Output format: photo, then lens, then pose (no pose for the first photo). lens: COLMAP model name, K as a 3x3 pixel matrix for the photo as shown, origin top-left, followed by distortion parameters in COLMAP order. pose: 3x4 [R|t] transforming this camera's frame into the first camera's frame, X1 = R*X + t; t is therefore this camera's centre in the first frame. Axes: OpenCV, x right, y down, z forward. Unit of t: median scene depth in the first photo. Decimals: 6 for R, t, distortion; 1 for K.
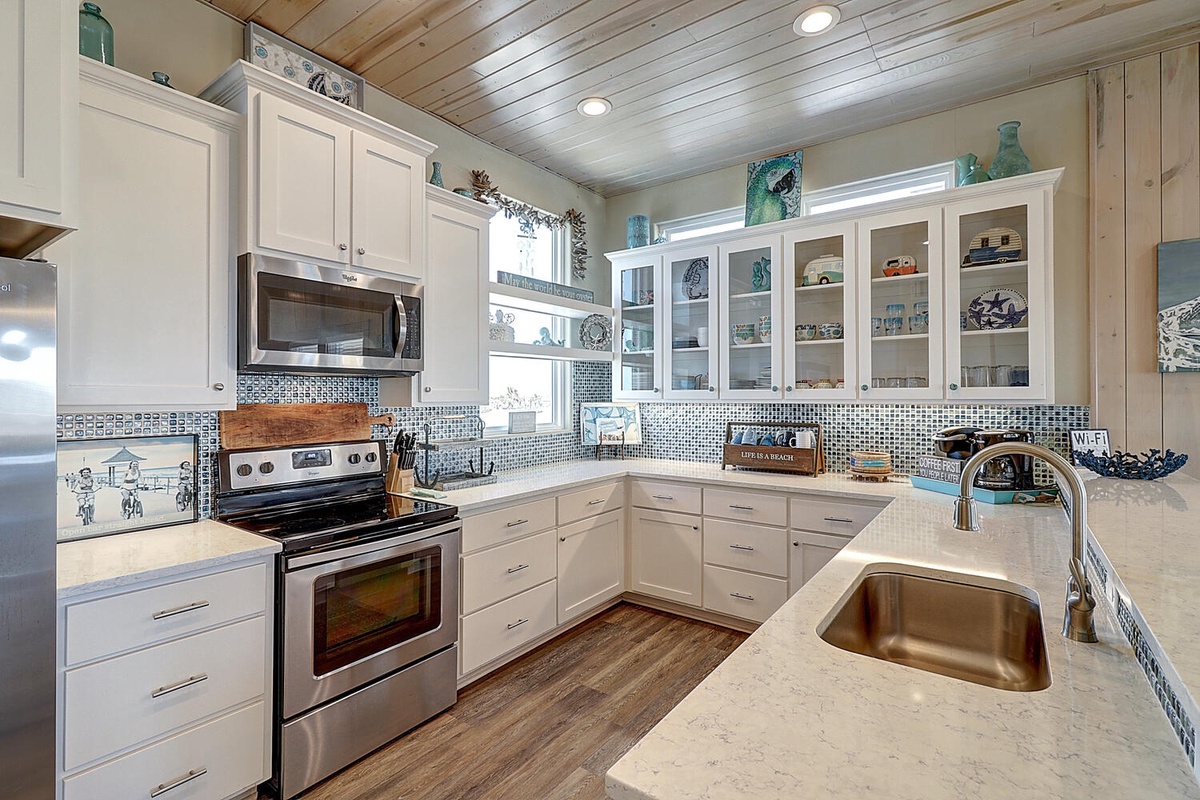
lens RADIAL K [[552.7, 0, 602.1], [0, 552.7, 395.0], [0, 0, 1]] dist [0.000703, -0.000080]
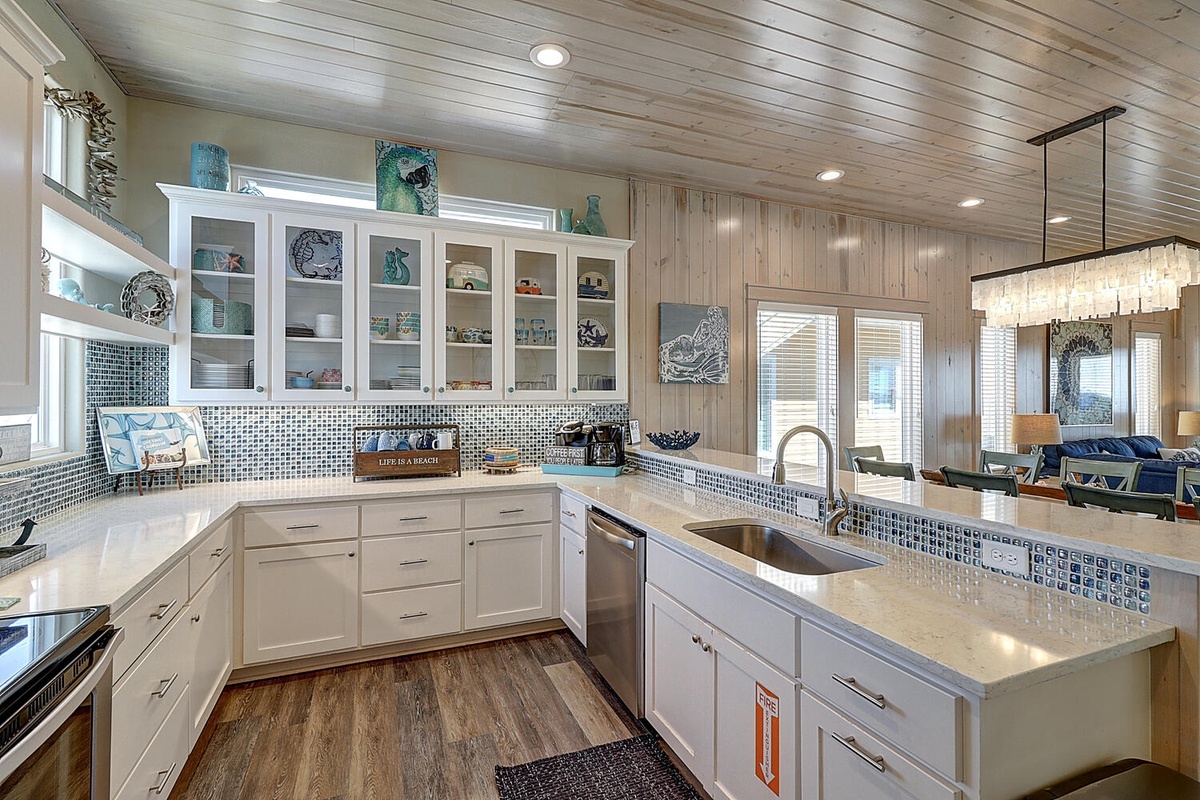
lens RADIAL K [[552.7, 0, 603.0], [0, 552.7, 394.3], [0, 0, 1]] dist [0.000703, -0.000080]
pose [[0.520958, 0.006162, 0.853560, -0.384895], [-0.002729, 0.999981, -0.005554, 0.001644], [-0.853578, 0.000564, 0.520965, 0.263803]]
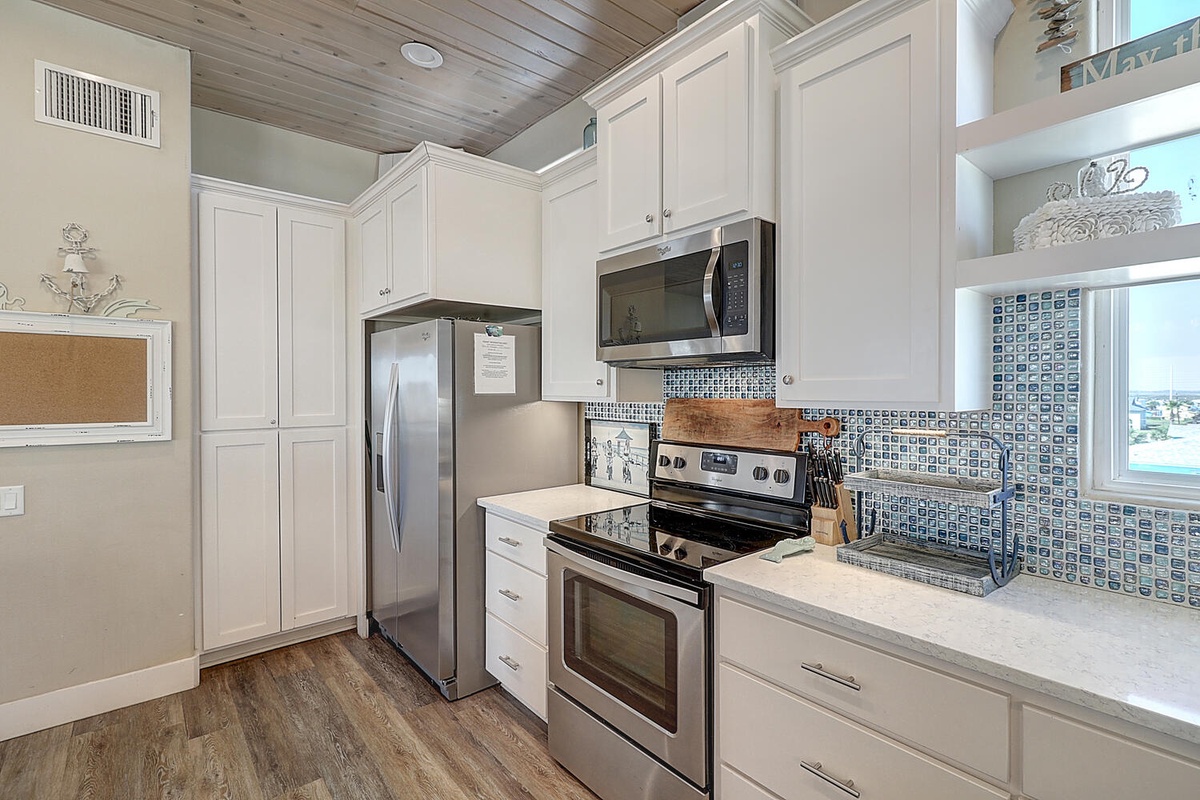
lens RADIAL K [[552.7, 0, 603.4], [0, 552.7, 394.8], [0, 0, 1]] dist [0.000703, -0.000080]
pose [[-0.230750, 0.001459, -0.973012, 0.299117], [-0.009168, 0.999951, 0.003674, 0.006317], [0.972970, 0.009769, -0.230725, 0.850264]]
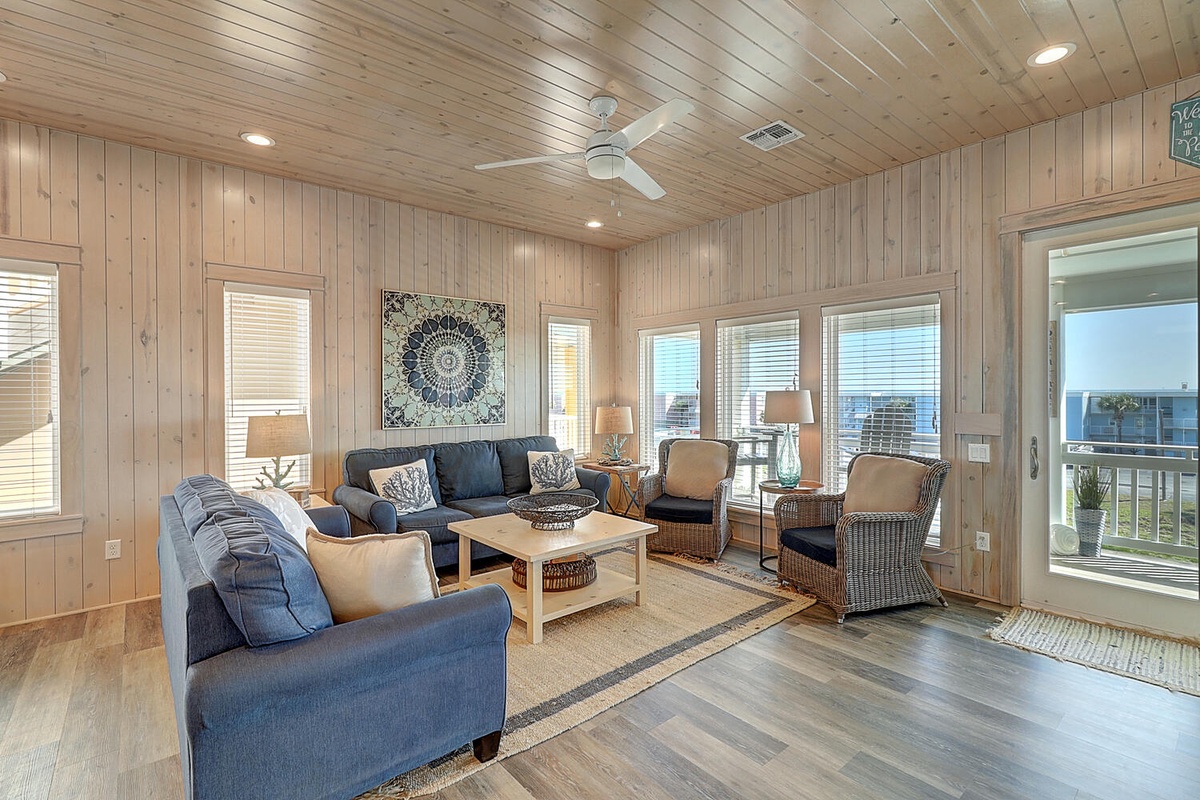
lens RADIAL K [[552.7, 0, 601.7], [0, 552.7, 394.4], [0, 0, 1]] dist [0.000703, -0.000080]
pose [[0.243284, -0.003818, 0.969948, 0.786247], [-0.001005, 0.999991, 0.004188, -0.002379], [-0.969955, -0.001994, 0.243278, -1.033676]]
